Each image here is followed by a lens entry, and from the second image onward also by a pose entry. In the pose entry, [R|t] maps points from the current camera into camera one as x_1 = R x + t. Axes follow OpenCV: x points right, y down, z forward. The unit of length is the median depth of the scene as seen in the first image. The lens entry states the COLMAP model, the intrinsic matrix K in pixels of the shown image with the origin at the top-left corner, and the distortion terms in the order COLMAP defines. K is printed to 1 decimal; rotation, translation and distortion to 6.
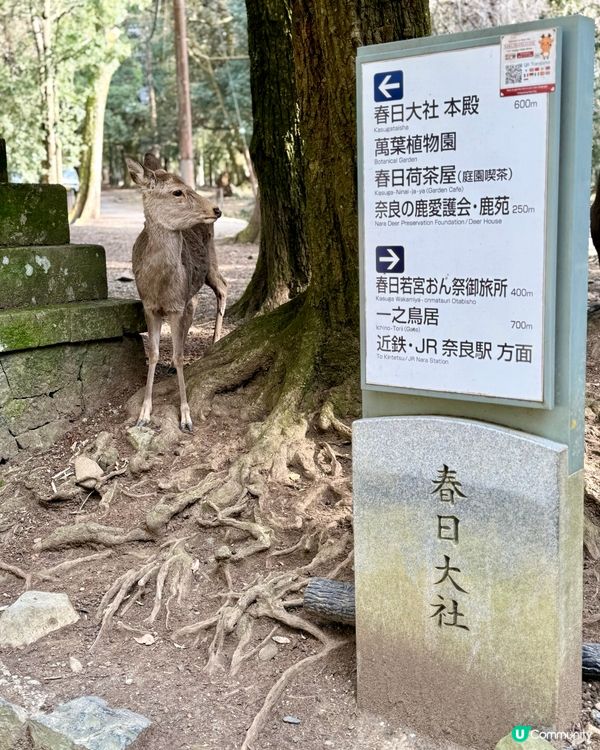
lens RADIAL K [[997.0, 0, 300.0], [0, 997.0, 375.0], [0, 0, 1]] dist [0.186636, -0.379275]
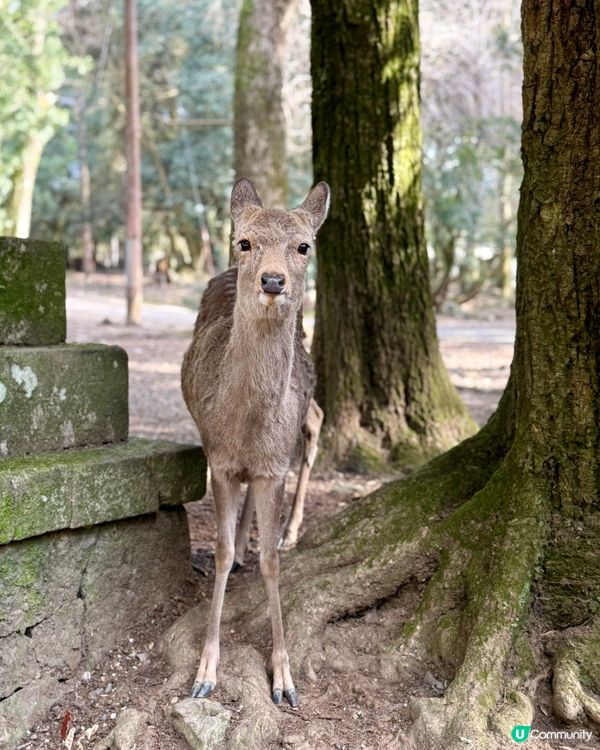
lens RADIAL K [[1101.3, 0, 300.0], [0, 1101.3, 375.0], [0, 0, 1]] dist [0.143731, -0.085295]
pose [[0.997953, 0.026350, 0.058264, -0.137689], [-0.020584, 0.995029, -0.097438, -0.056258], [-0.060542, 0.096040, 0.993535, 0.386644]]
